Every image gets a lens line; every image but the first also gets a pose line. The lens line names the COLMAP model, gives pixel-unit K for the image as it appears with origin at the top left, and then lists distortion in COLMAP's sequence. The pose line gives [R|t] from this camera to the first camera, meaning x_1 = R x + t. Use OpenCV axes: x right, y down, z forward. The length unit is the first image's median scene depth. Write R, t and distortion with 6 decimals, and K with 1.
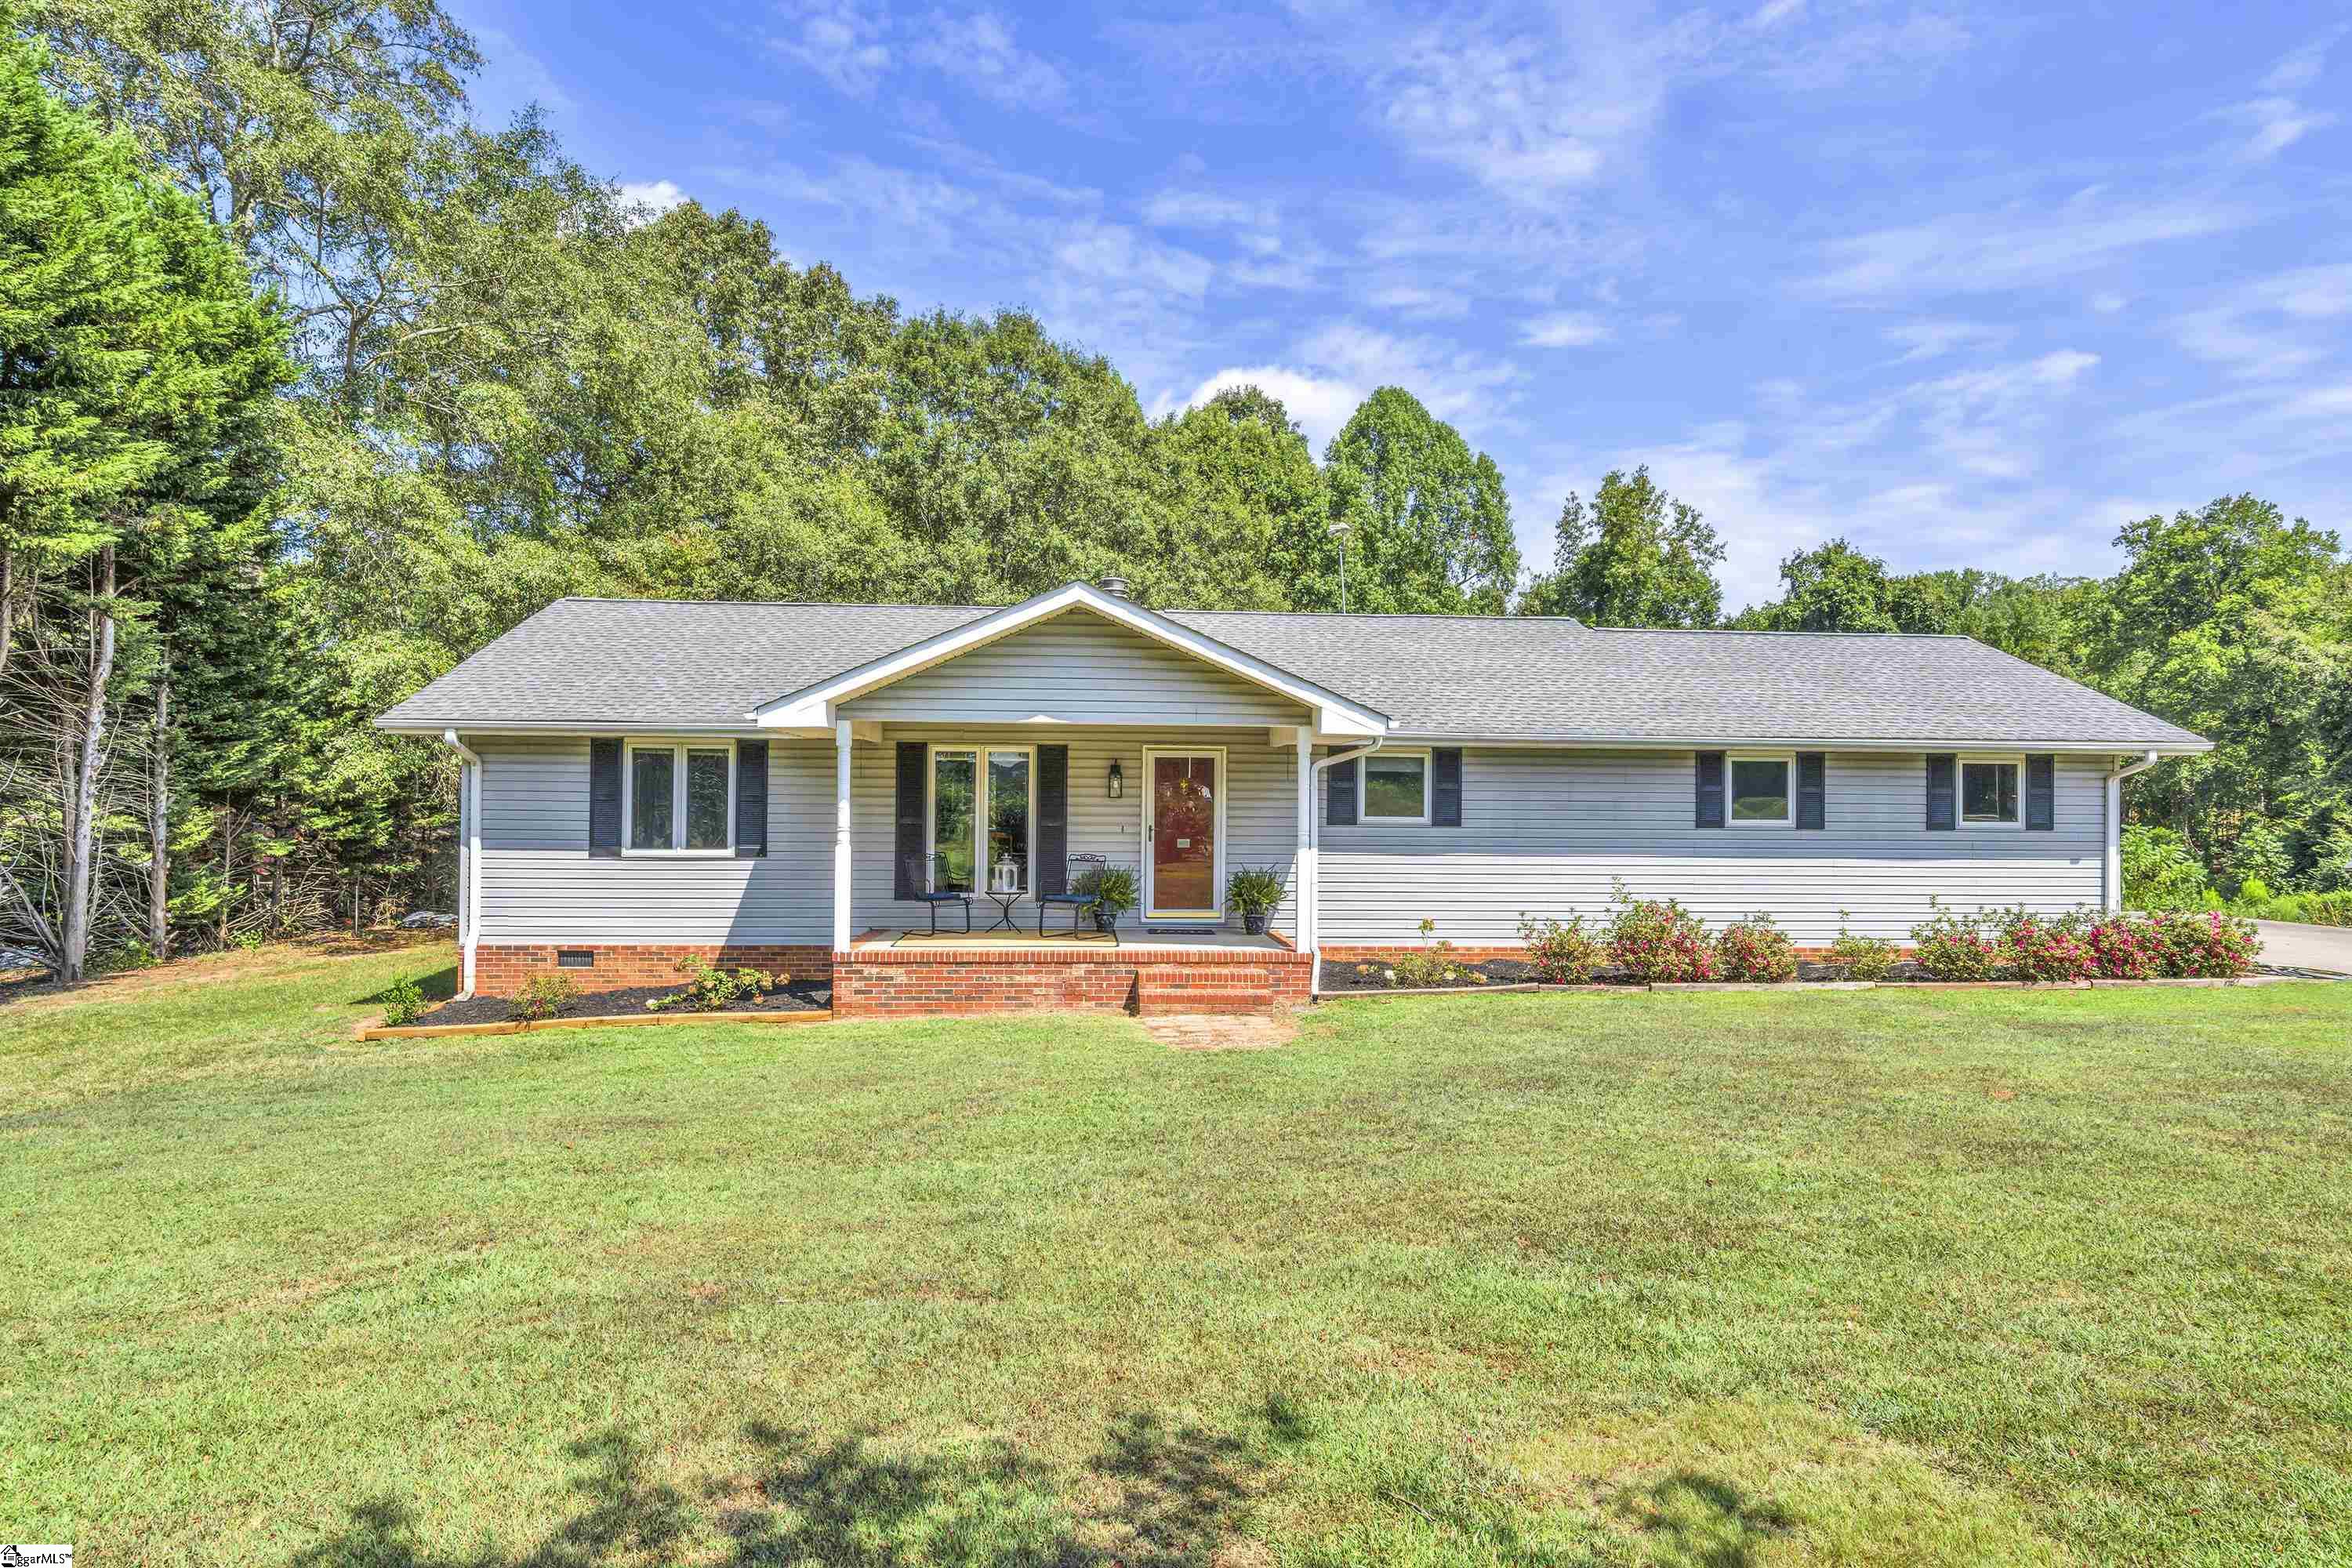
lens RADIAL K [[1314.6, 0, 1167.7], [0, 1314.6, 785.3], [0, 0, 1]] dist [0.002774, 0.000559]
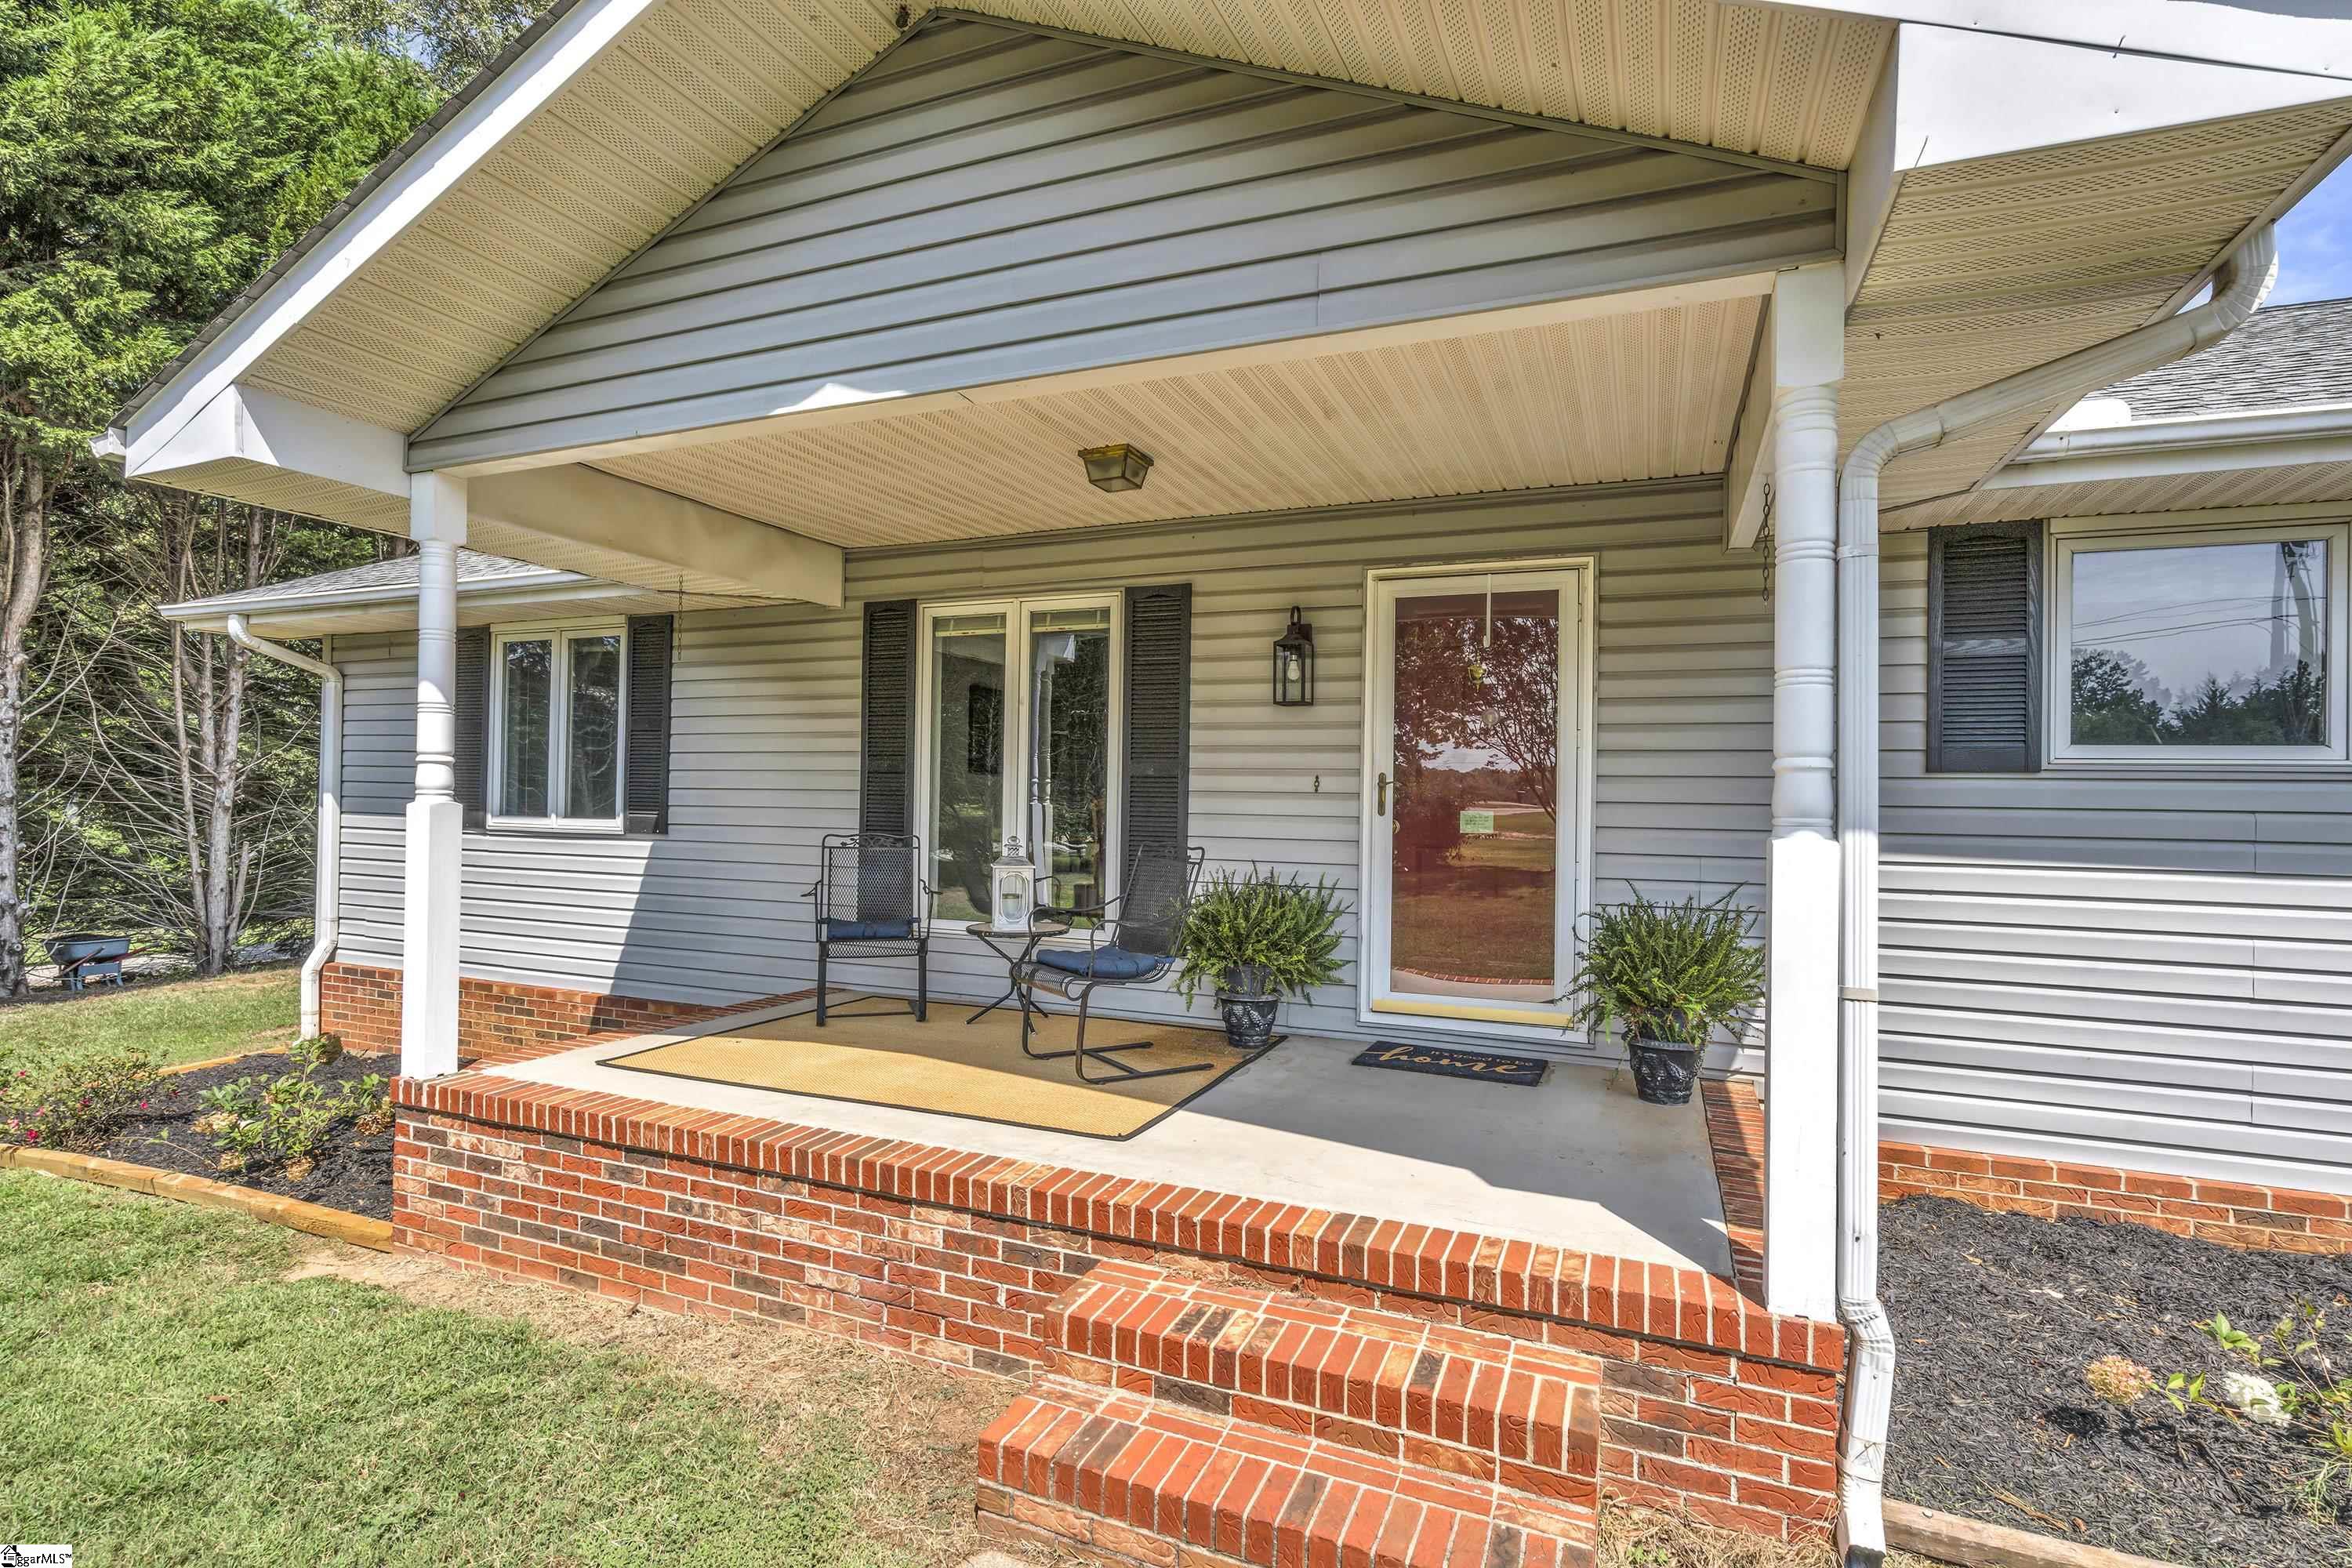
lens RADIAL K [[1115.5, 0, 1176.0], [0, 1115.5, 784.0], [0, 0, 1]] dist [0.002065, -0.000004]
pose [[0.893201, -0.000185, -0.449657, 0.082346], [-0.002311, 0.999985, -0.005003, 0.035941], [0.449651, 0.005508, 0.893187, 0.690502]]
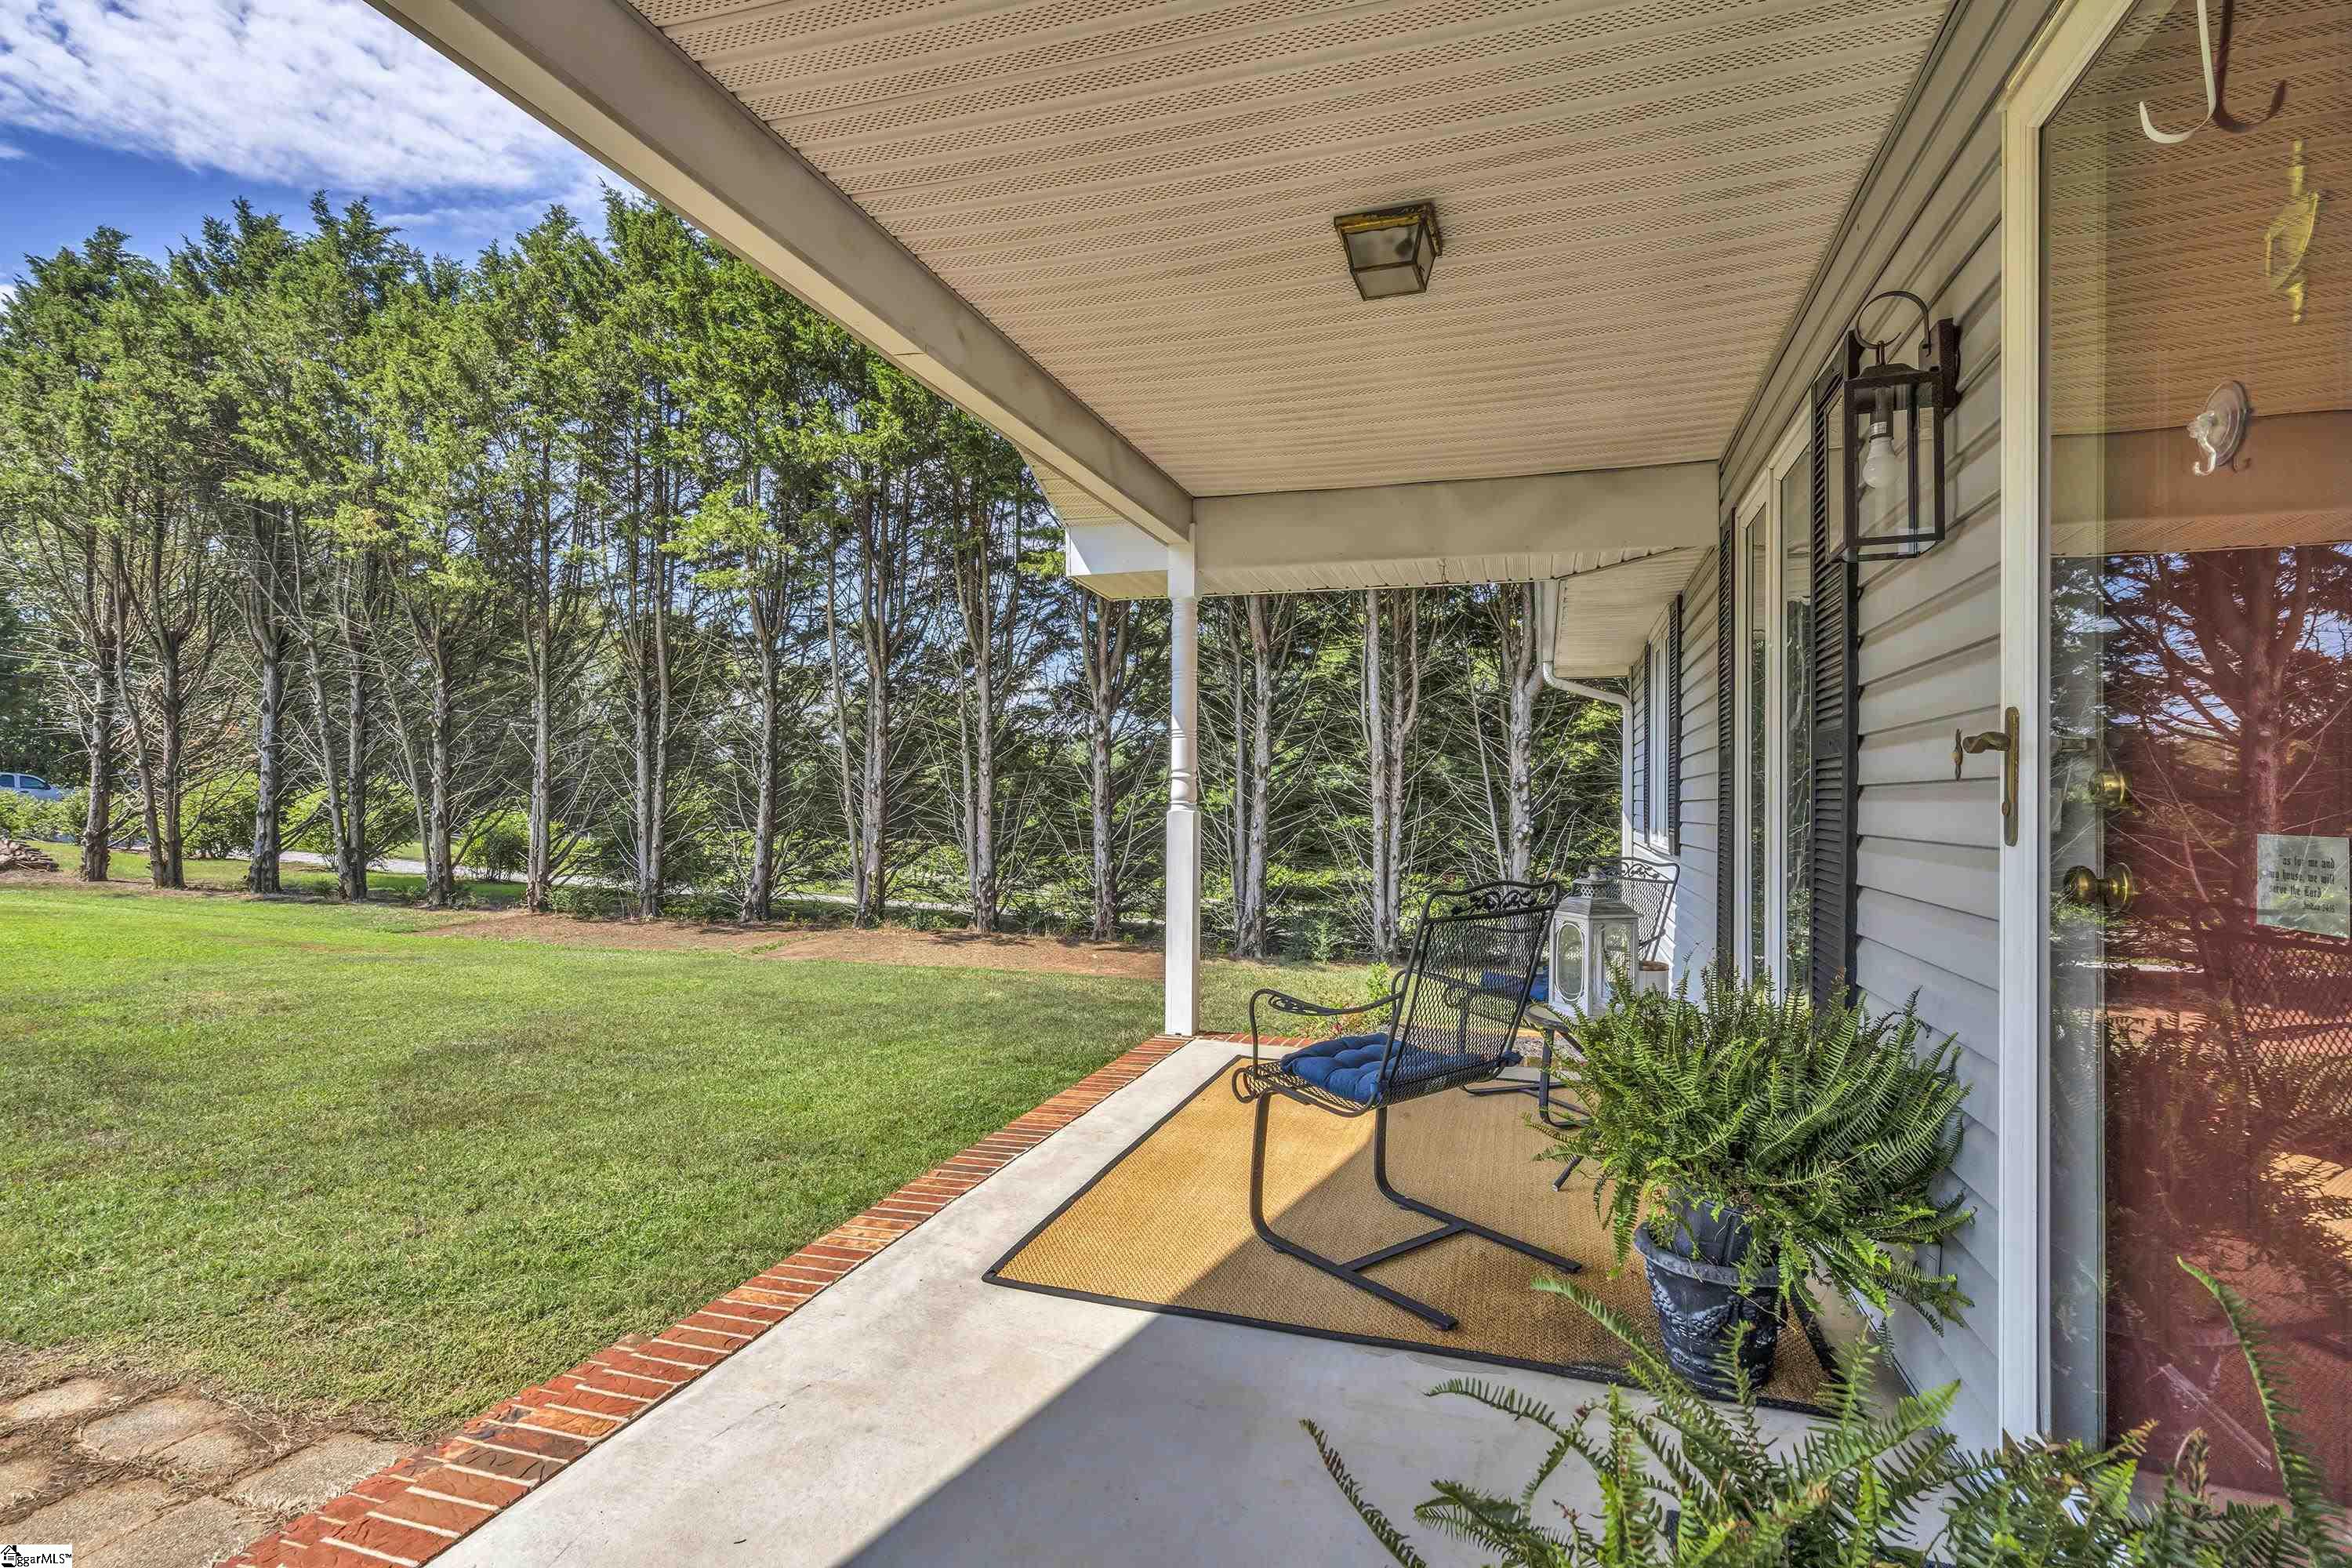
lens RADIAL K [[1115.5, 0, 1176.0], [0, 1115.5, 784.0], [0, 0, 1]] dist [0.002065, -0.000004]
pose [[-0.367135, -0.026327, -0.929795, 0.111160], [0.000211, 0.999597, -0.028386, 0.040604], [0.930168, -0.010617, -0.366982, 0.968701]]
